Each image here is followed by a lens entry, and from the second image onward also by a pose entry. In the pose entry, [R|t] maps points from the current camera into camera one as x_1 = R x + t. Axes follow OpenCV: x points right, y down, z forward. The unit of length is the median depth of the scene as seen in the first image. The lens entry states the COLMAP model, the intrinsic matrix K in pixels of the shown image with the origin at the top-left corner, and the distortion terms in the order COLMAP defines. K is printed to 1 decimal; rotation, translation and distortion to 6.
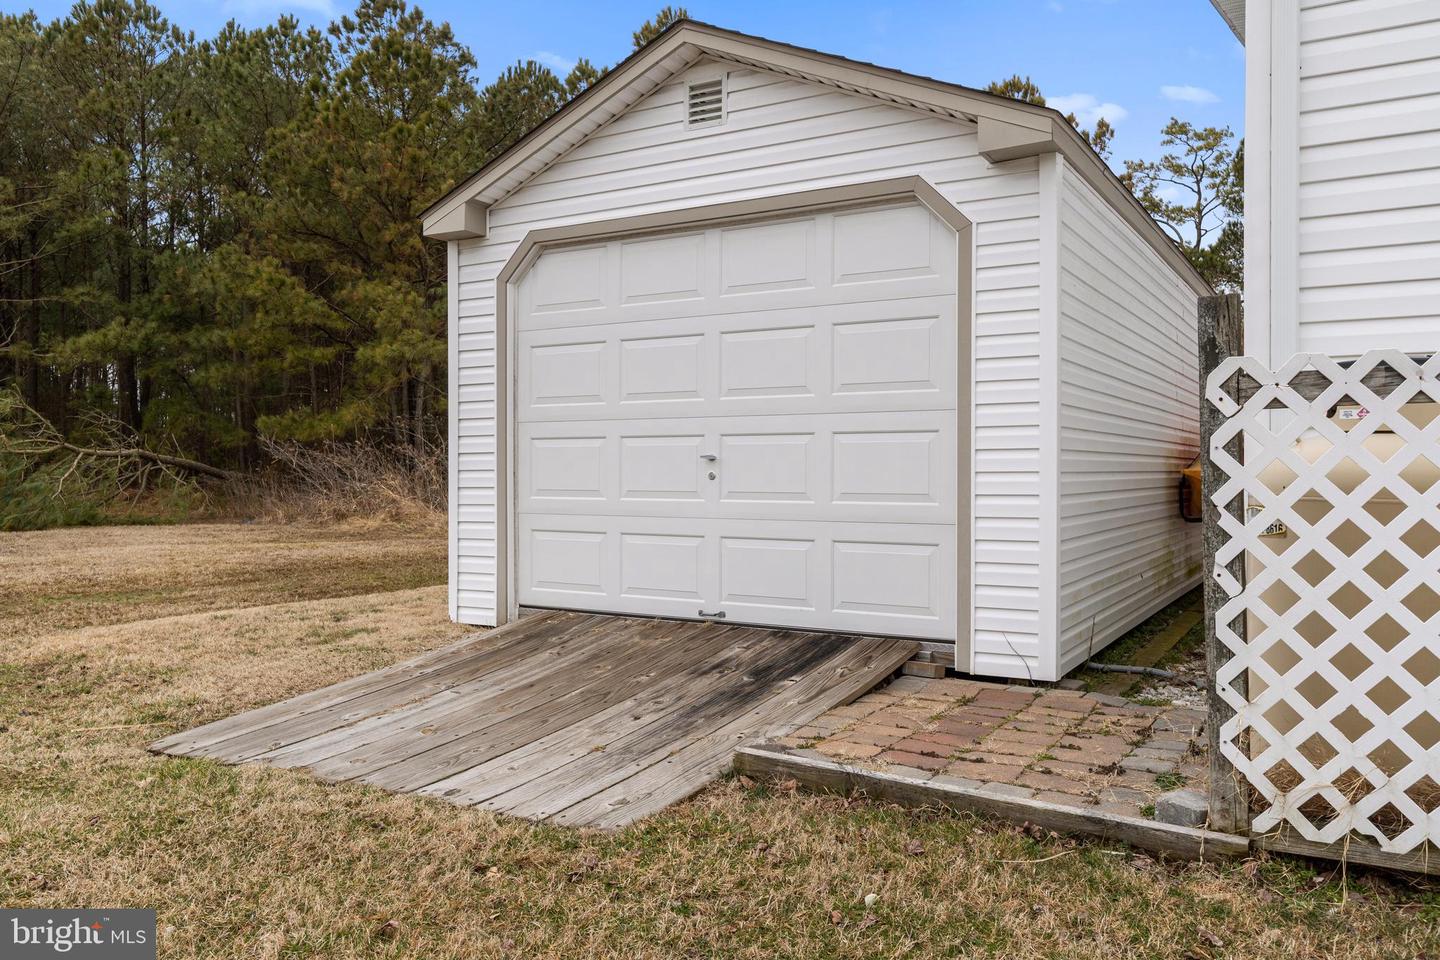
lens RADIAL K [[1095.1, 0, 720.0], [0, 1095.1, 480.0], [0, 0, 1]] dist [-0.003879, -0.005091]
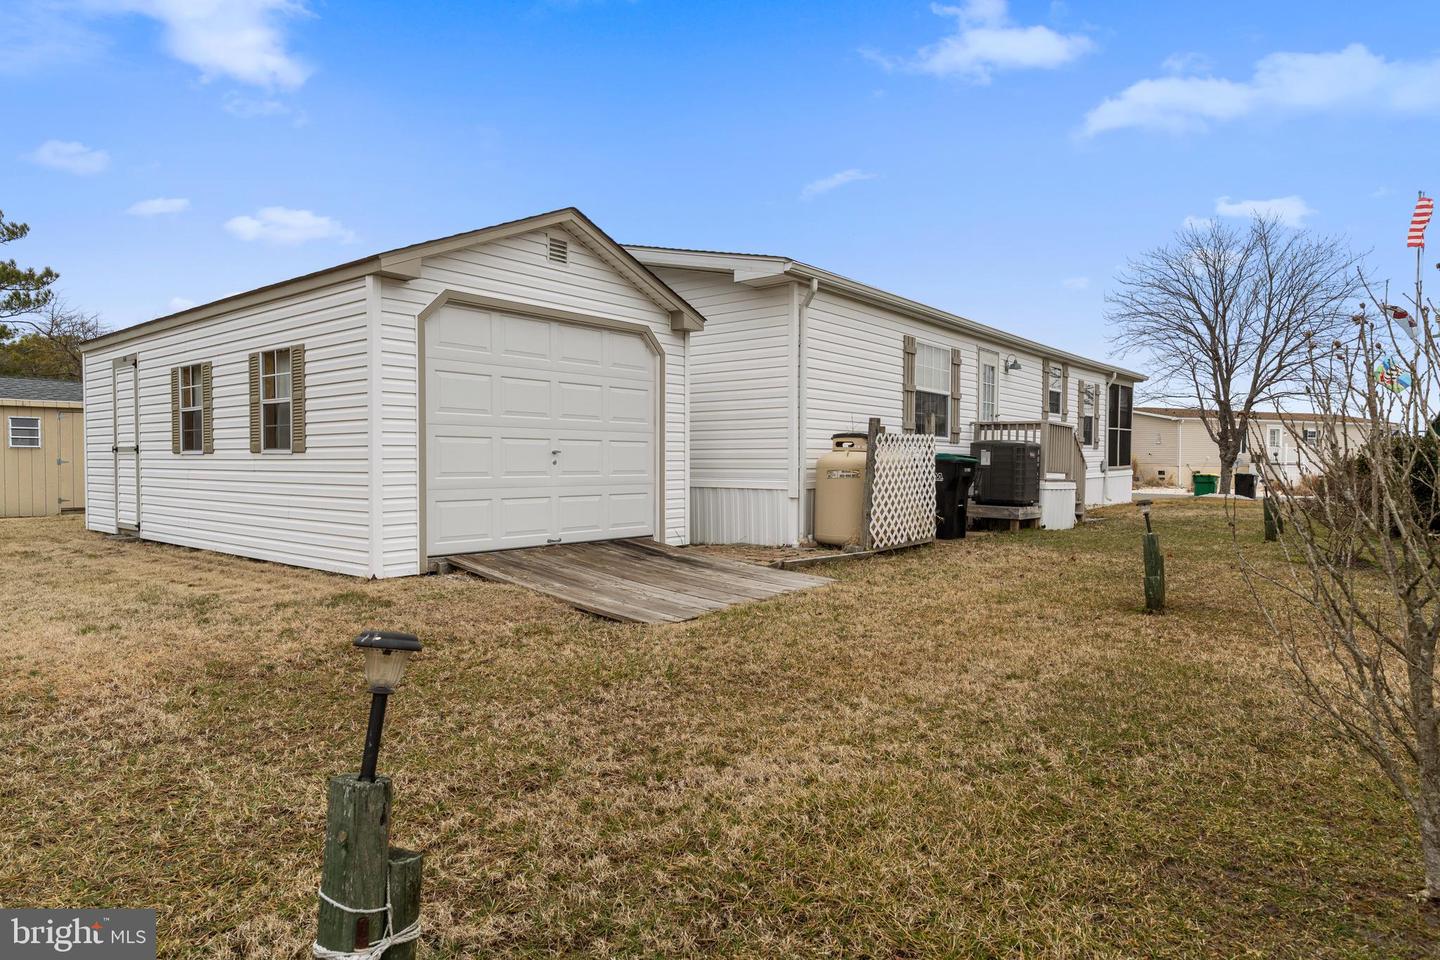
lens RADIAL K [[838.5, 0, 720.0], [0, 838.5, 480.0], [0, 0, 1]] dist [0.000038, 0.000005]
pose [[0.144727, -0.023746, 0.989187, -1.411099], [0.005126, 0.999717, 0.023248, -0.005935], [-0.989458, 0.001706, 0.144808, 0.582781]]
